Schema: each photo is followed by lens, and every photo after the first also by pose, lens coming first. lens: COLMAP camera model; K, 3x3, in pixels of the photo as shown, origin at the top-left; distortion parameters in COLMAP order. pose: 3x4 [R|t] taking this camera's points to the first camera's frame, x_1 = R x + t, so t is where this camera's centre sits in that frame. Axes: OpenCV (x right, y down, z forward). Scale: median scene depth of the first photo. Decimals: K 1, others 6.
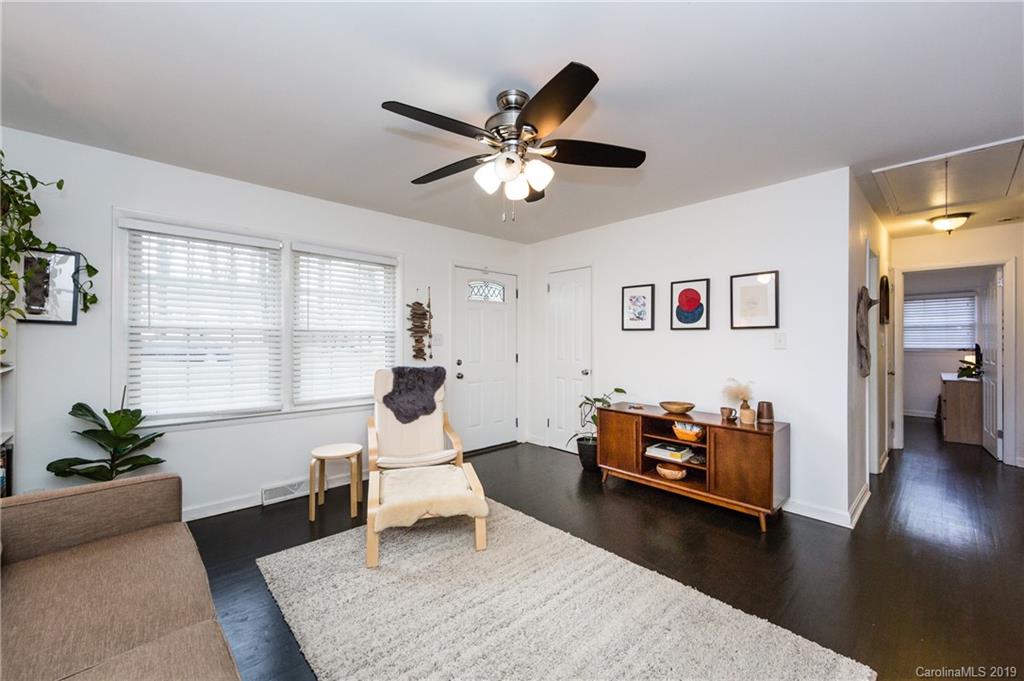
lens RADIAL K [[405.2, 0, 513.2], [0, 405.2, 337.6], [0, 0, 1]] dist [-0.000610, -0.000294]
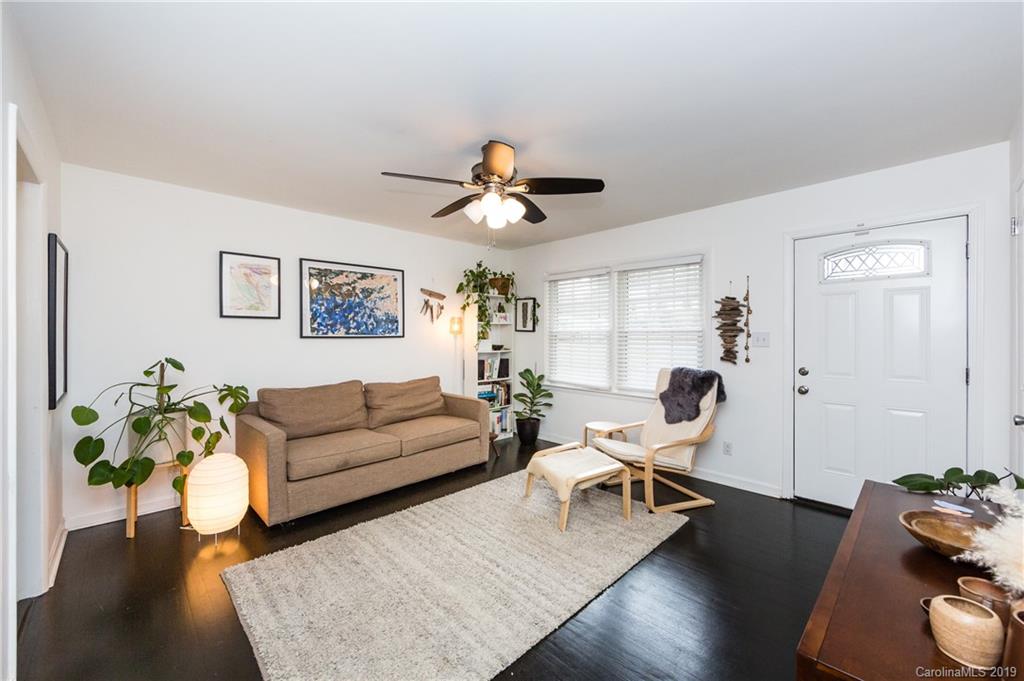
lens RADIAL K [[405.2, 0, 513.2], [0, 405.2, 337.6], [0, 0, 1]] dist [-0.000610, -0.000294]
pose [[0.023298, 0.000816, -0.999728, 0.639646], [0.003607, 0.999993, 0.000901, -0.001668], [0.999722, -0.003627, 0.023295, 0.527666]]
